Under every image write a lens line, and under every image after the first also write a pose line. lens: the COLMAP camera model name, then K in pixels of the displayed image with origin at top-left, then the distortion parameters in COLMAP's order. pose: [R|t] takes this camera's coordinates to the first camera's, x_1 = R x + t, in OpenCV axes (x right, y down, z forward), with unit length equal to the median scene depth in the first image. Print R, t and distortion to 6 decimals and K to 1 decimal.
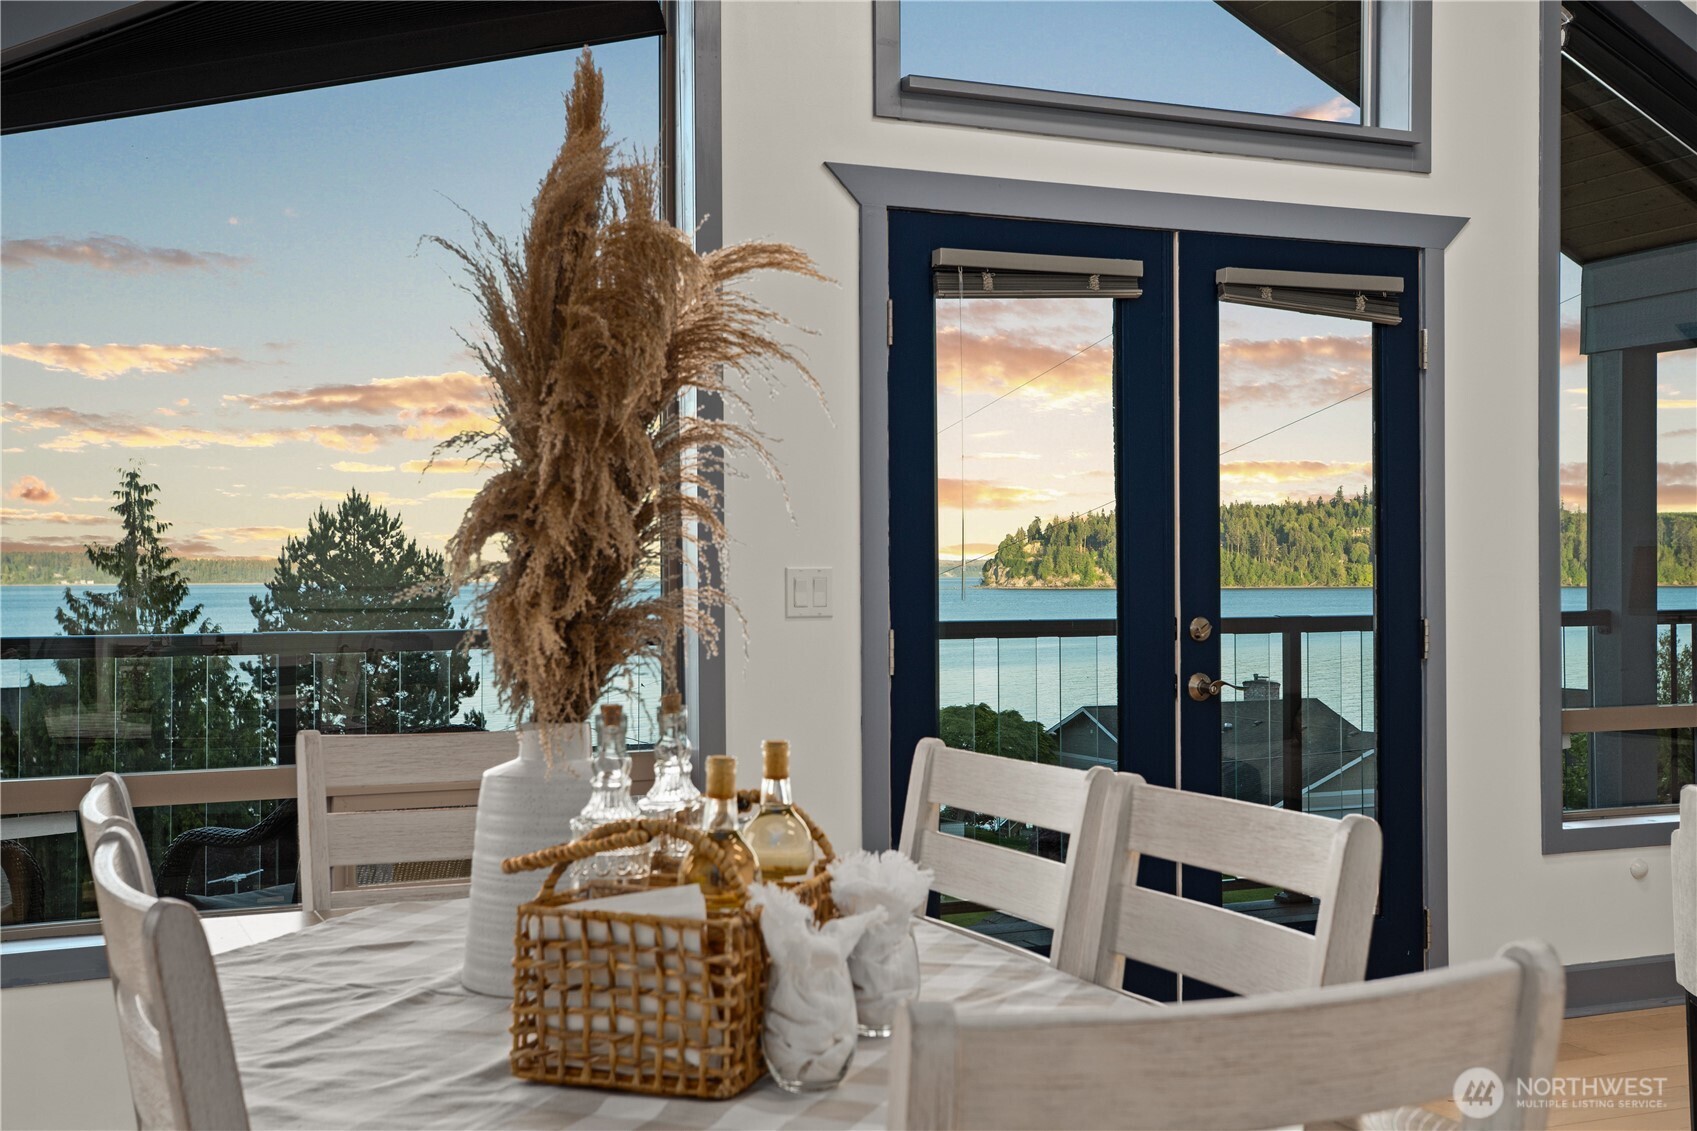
lens RADIAL K [[1903.8, 0, 848.5], [0, 1903.8, 565.5], [0, 0, 1]] dist [0.031334, 0.010430]
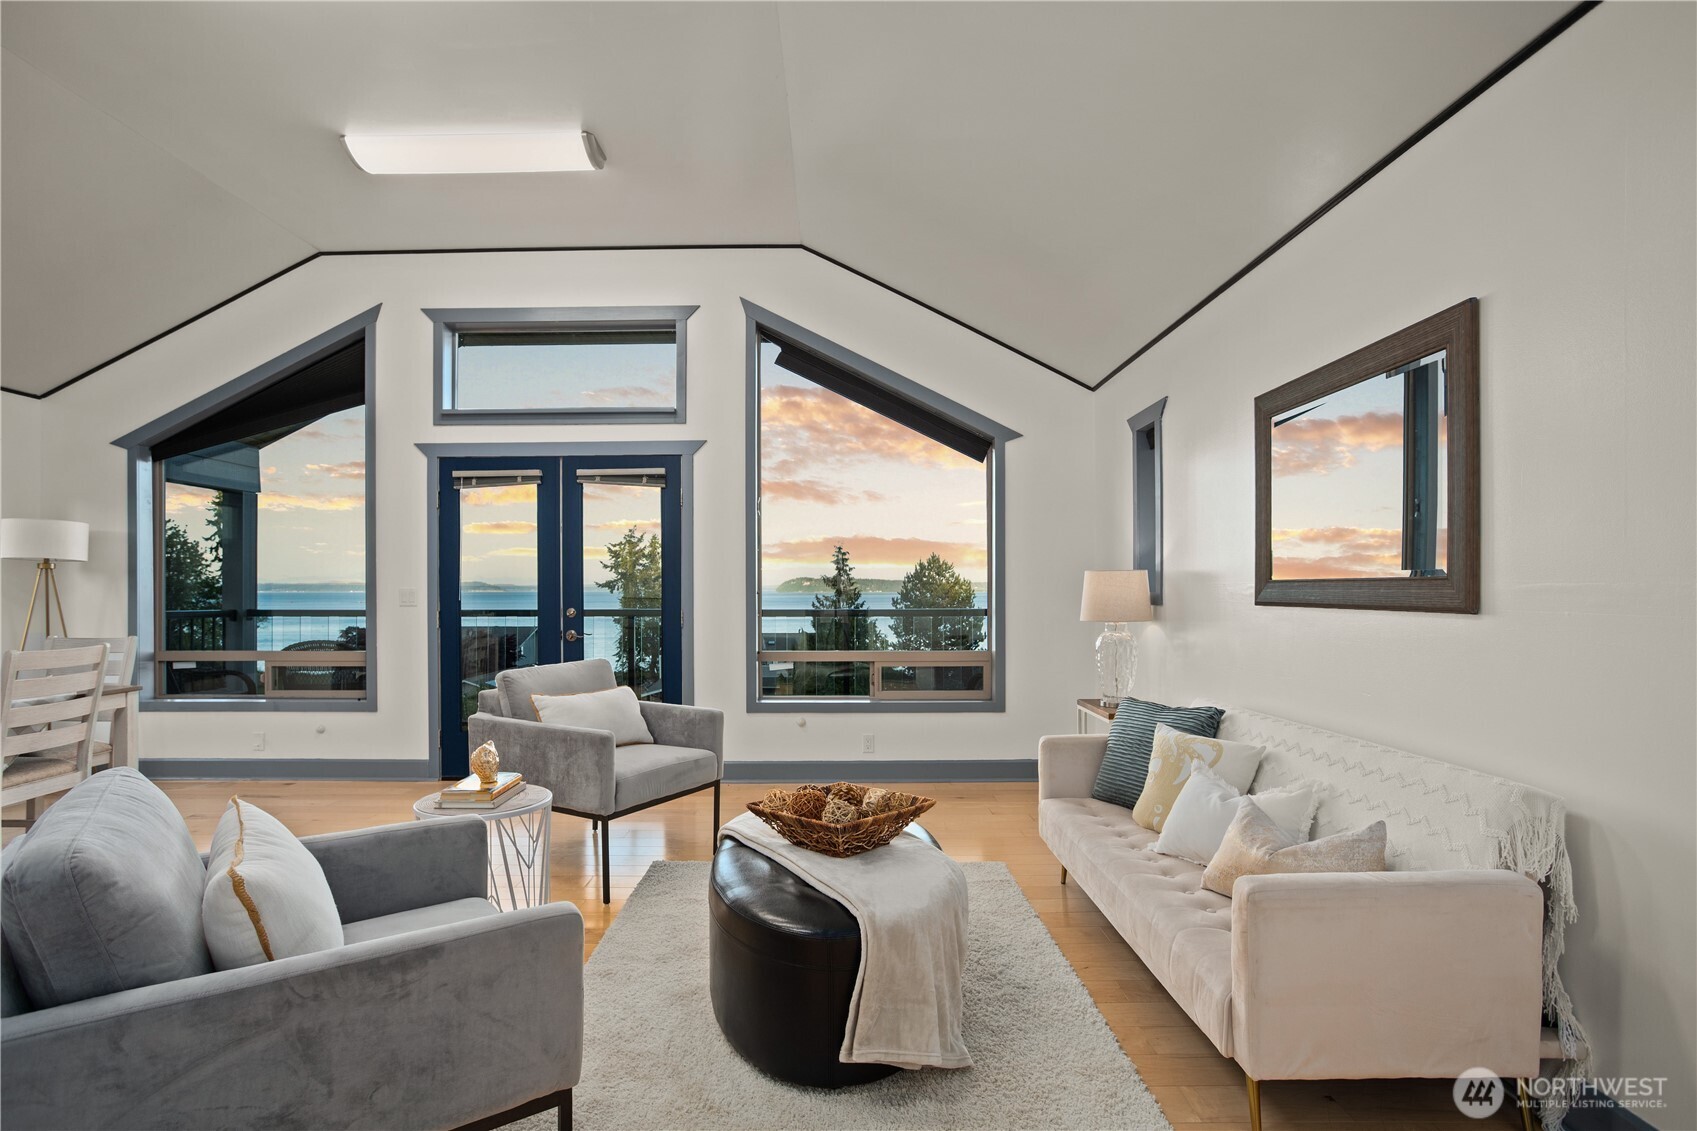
lens RADIAL K [[833.3, 0, 834.4], [0, 833.3, 596.4], [0, 0, 1]] dist [-0.036543, -0.000032]
pose [[0.910712, 0.006155, -0.412997, 0.909182], [-0.000256, 0.999897, 0.014336, -0.004228], [0.413042, -0.012950, 0.910620, 0.131618]]
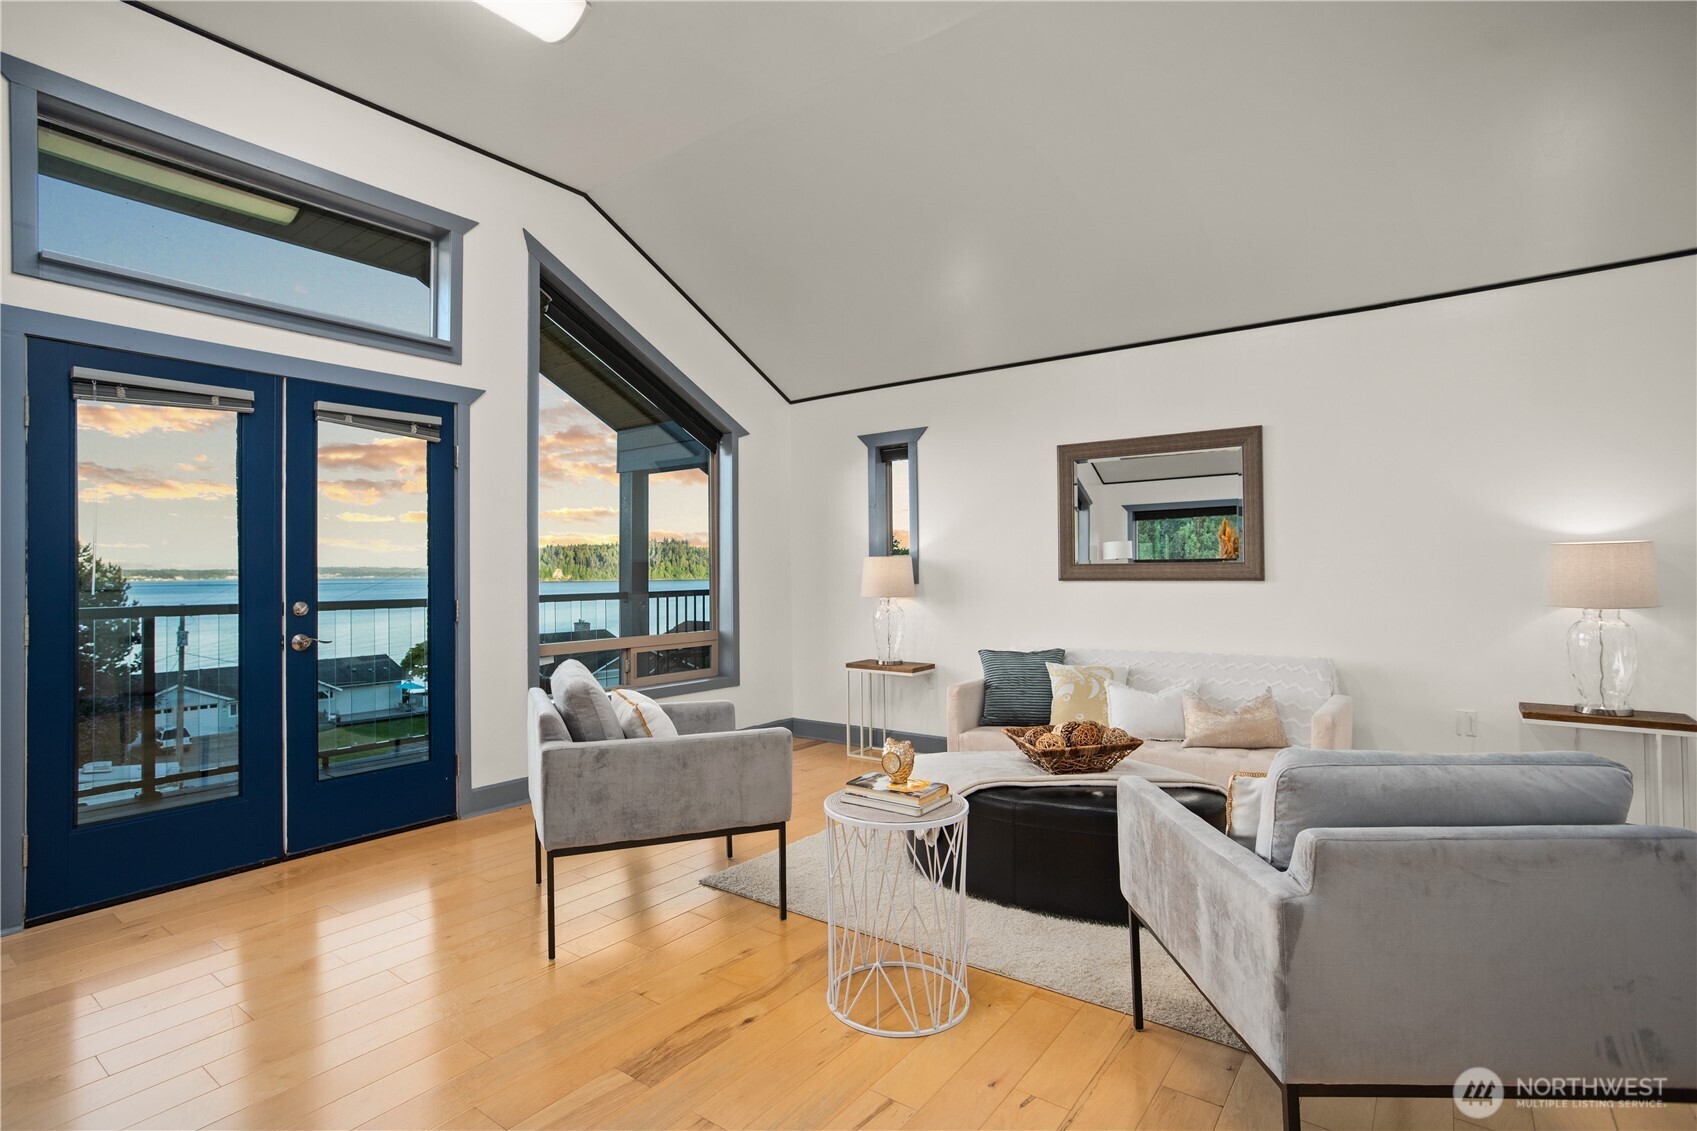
lens RADIAL K [[823.0, 0, 834.1], [0, 823.0, 574.9], [0, 0, 1]] dist [-0.059856, 0.033429]
pose [[0.876768, -0.003493, 0.480901, 0.242479], [0.001321, 0.999987, 0.004853, -0.000293], [-0.480911, -0.003620, 0.876762, 0.120066]]
